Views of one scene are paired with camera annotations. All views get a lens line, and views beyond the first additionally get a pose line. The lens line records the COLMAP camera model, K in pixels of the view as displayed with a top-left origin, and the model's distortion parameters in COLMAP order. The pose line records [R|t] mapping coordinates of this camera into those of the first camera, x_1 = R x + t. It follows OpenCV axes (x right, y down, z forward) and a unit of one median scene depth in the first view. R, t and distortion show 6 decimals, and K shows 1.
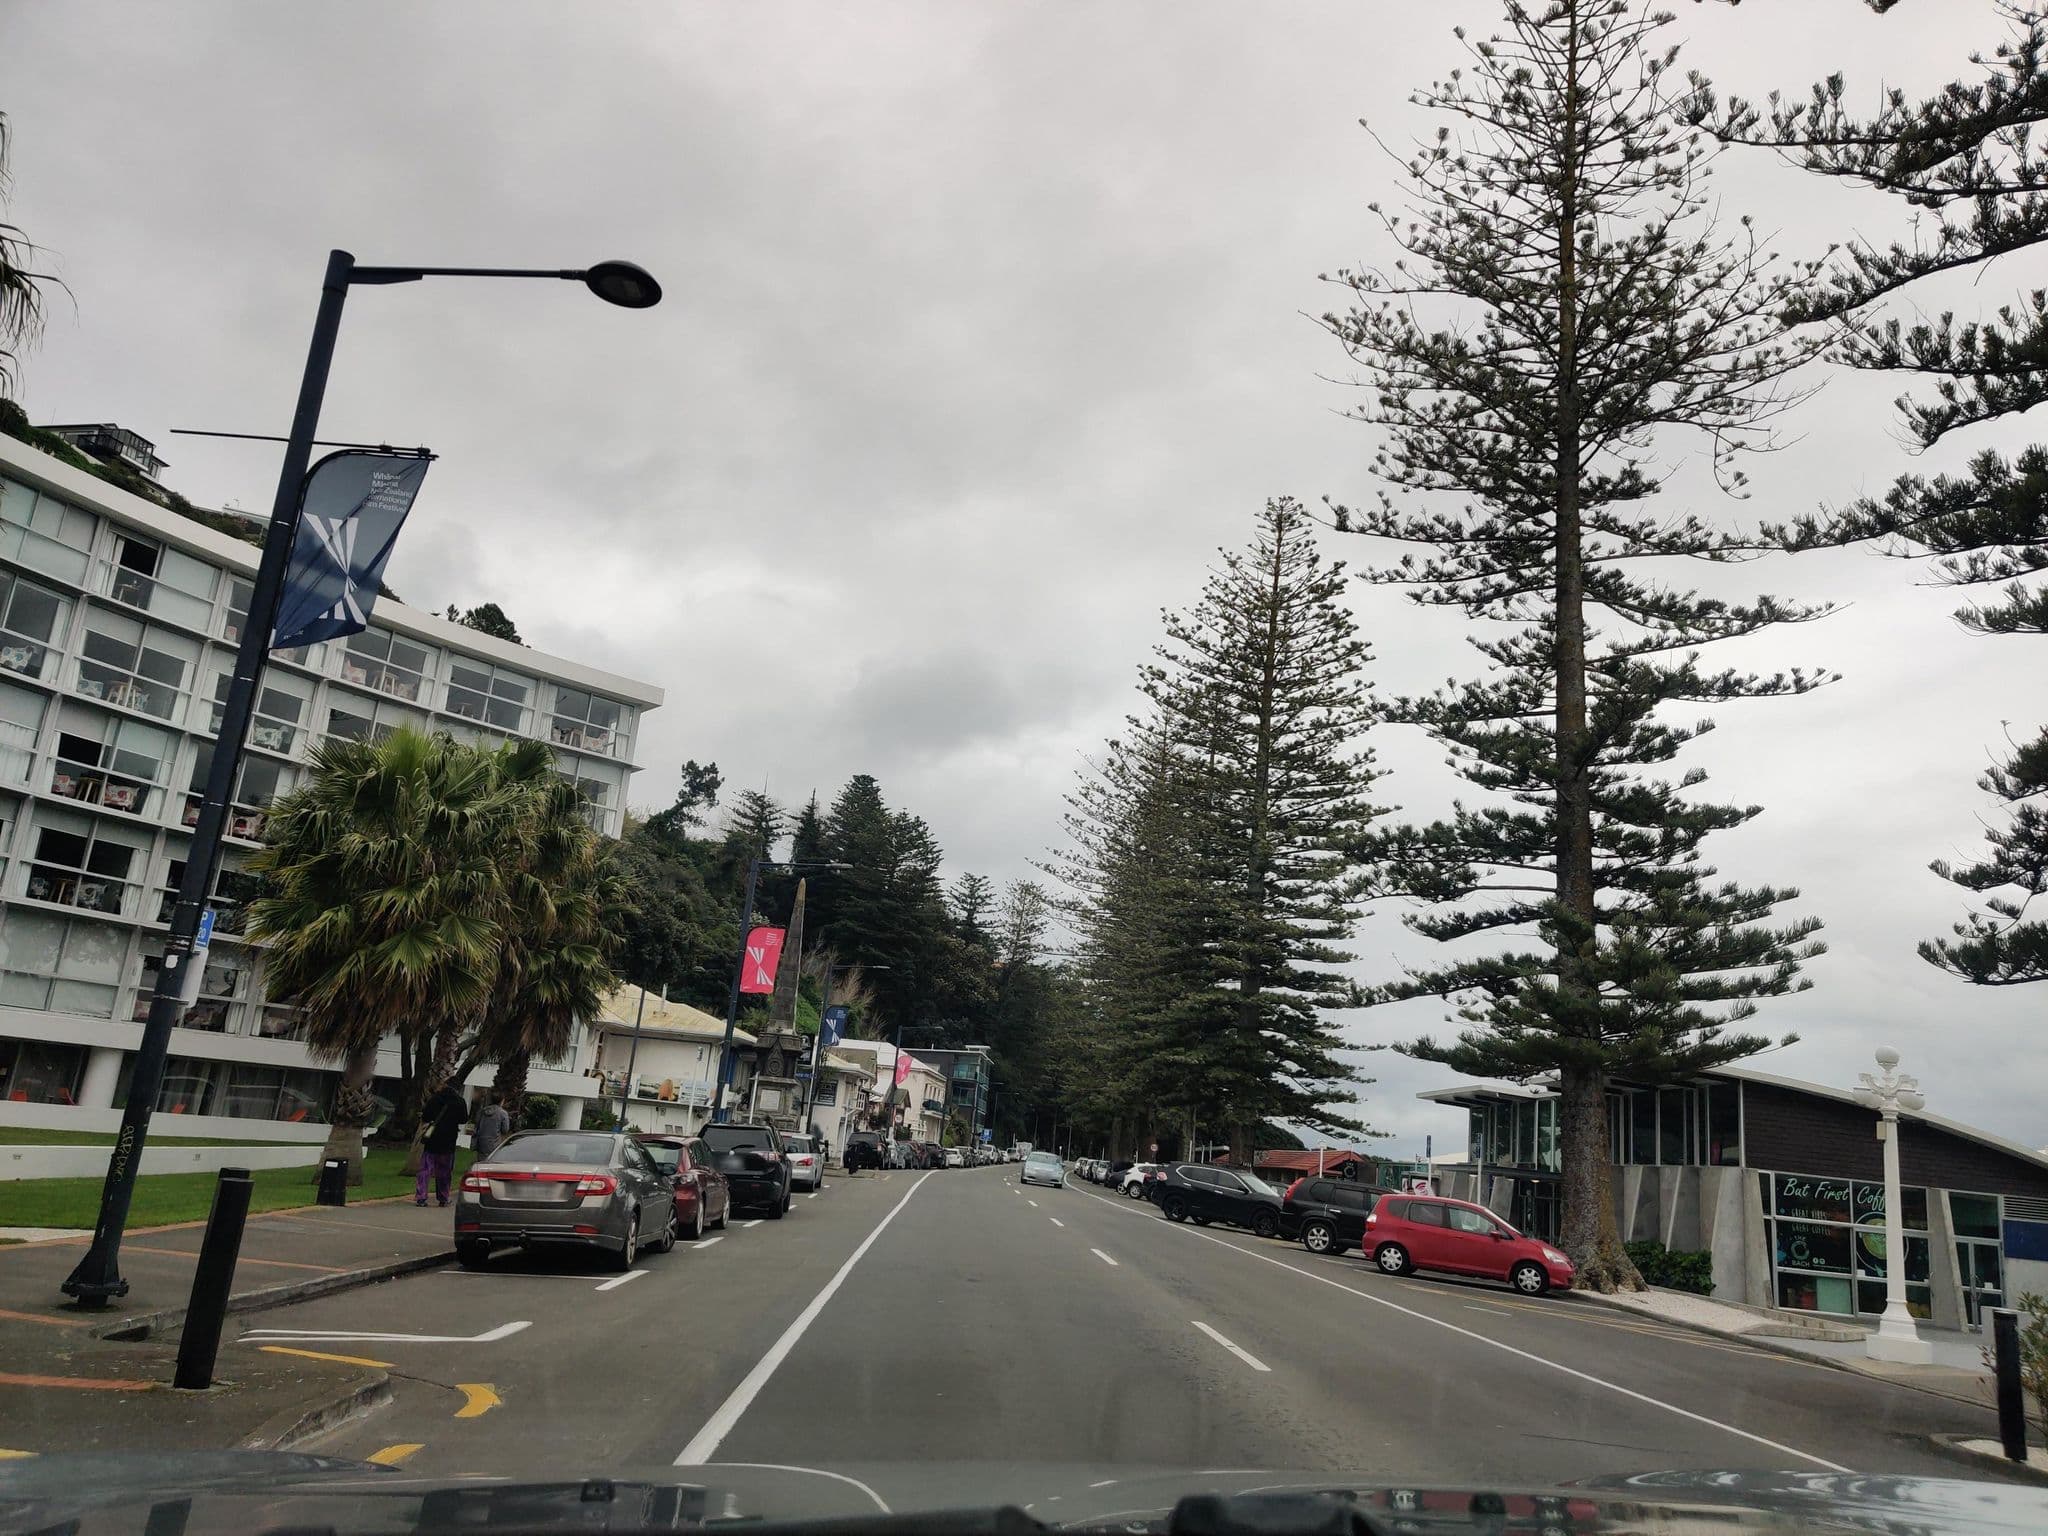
lens RADIAL K [[1523.7, 0, 1027.3], [0, 1523.7, 774.5], [0, 0, 1]] dist [0.048596, -0.081093]
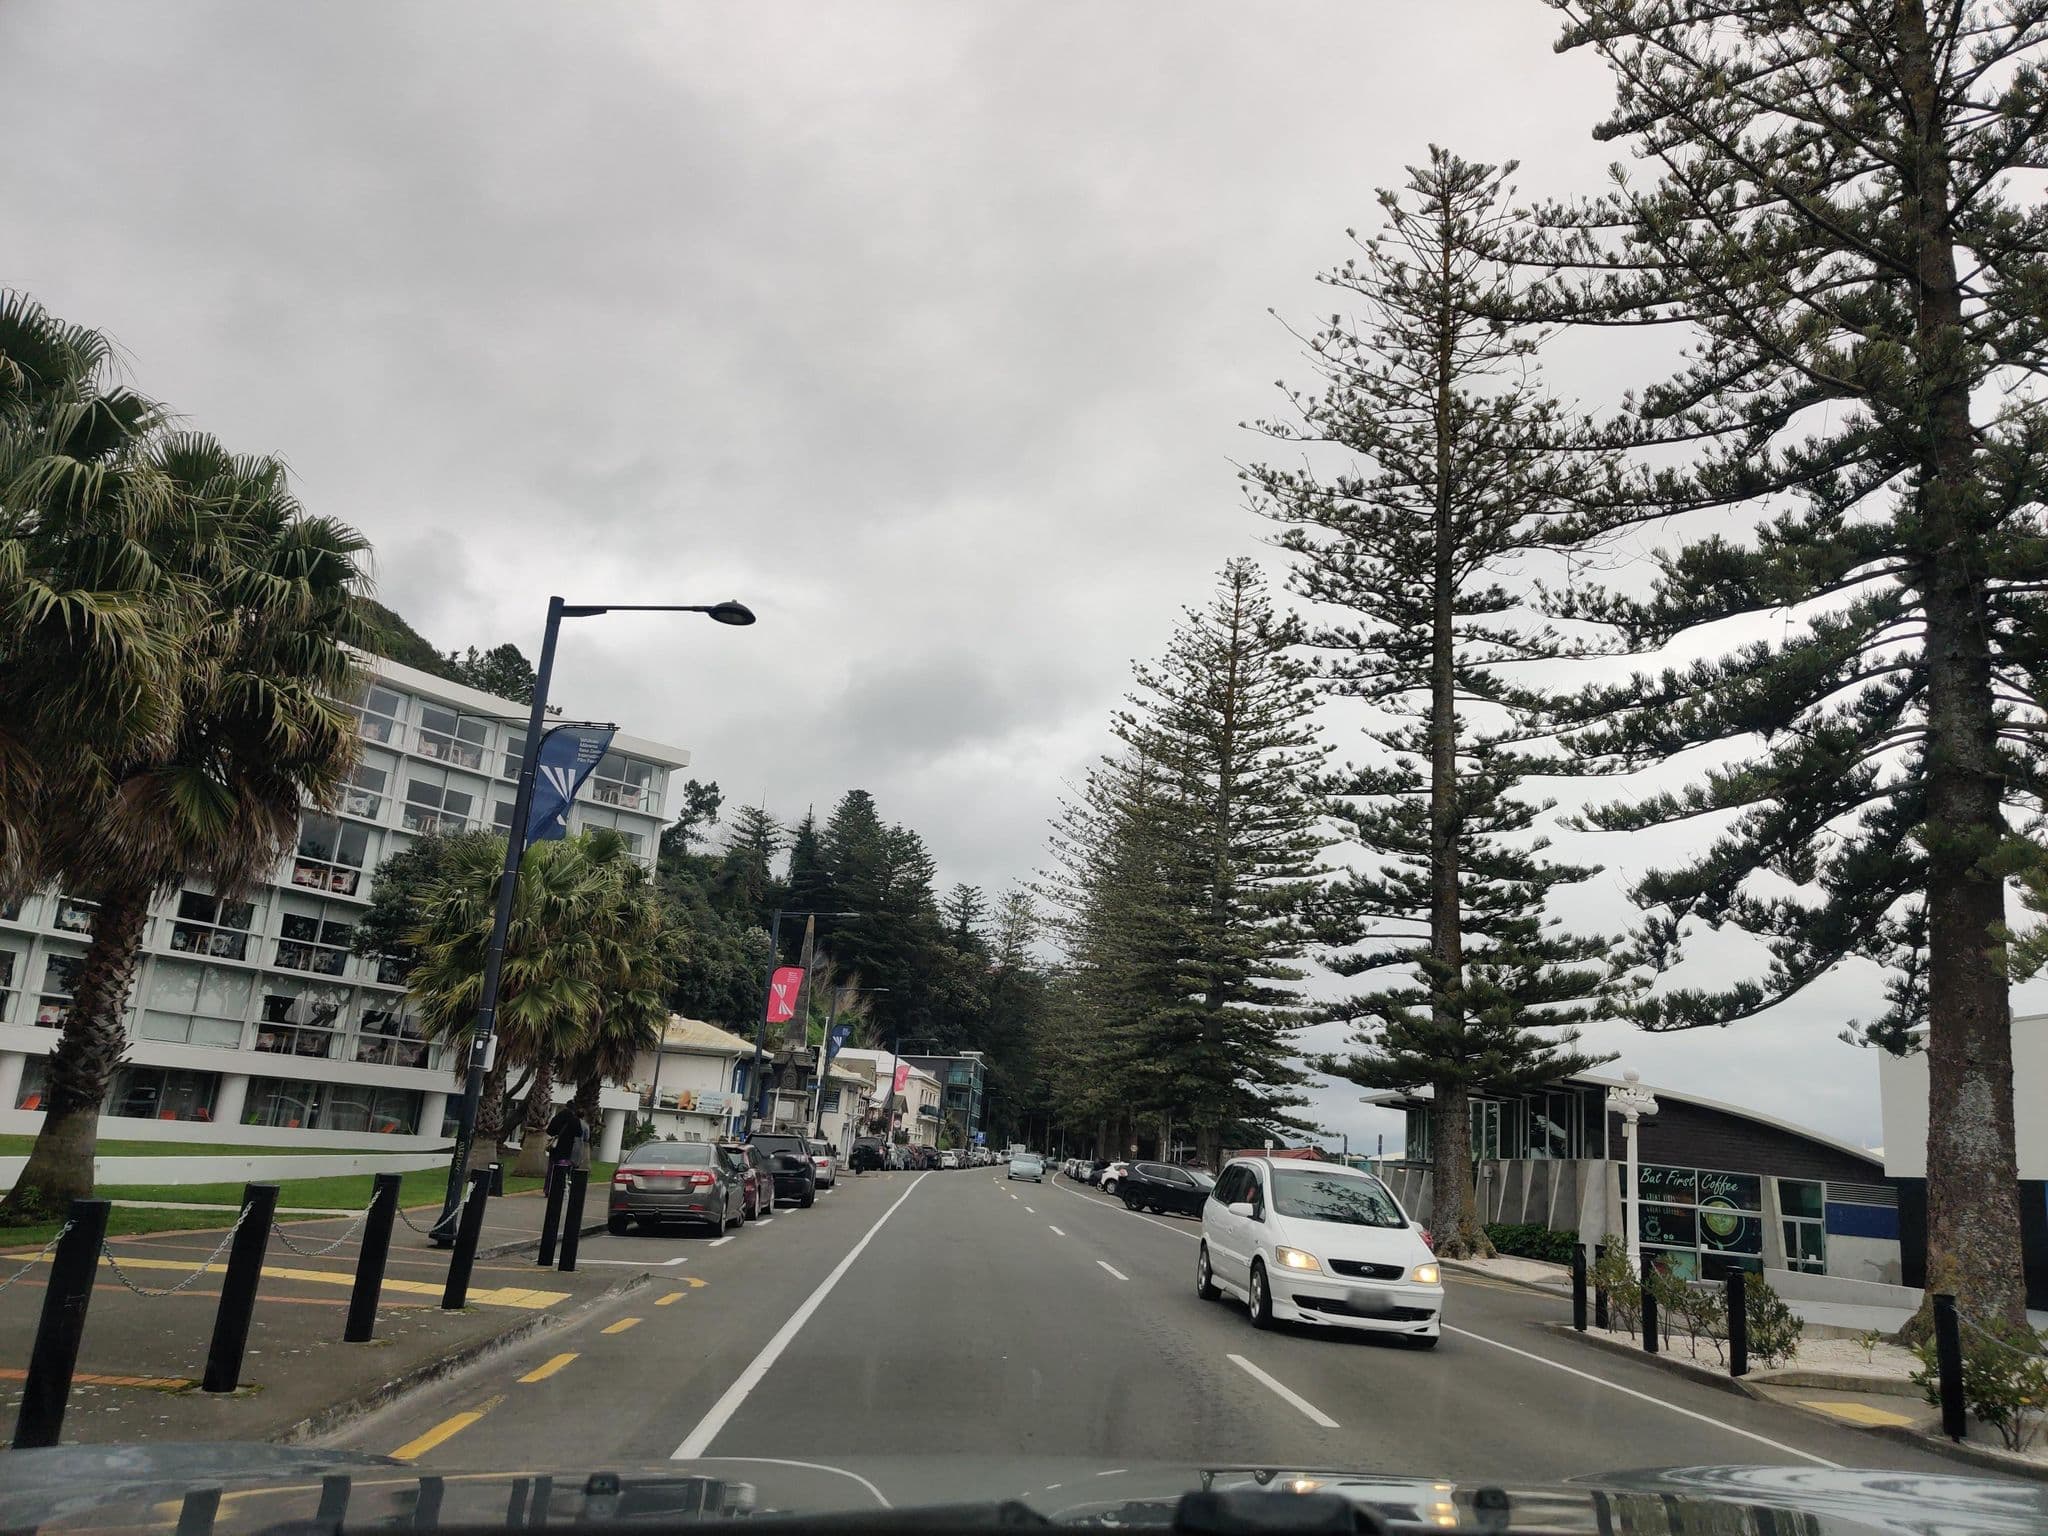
lens RADIAL K [[1574.7, 0, 1022.2], [0, 1574.7, 763.8], [0, 0, 1]] dist [0.047544, -0.110511]
pose [[0.999949, -0.010116, -0.000374, 0.011981], [0.010116, 0.999949, 0.000168, -0.047892], [0.000372, -0.000172, 1.000000, -0.194667]]
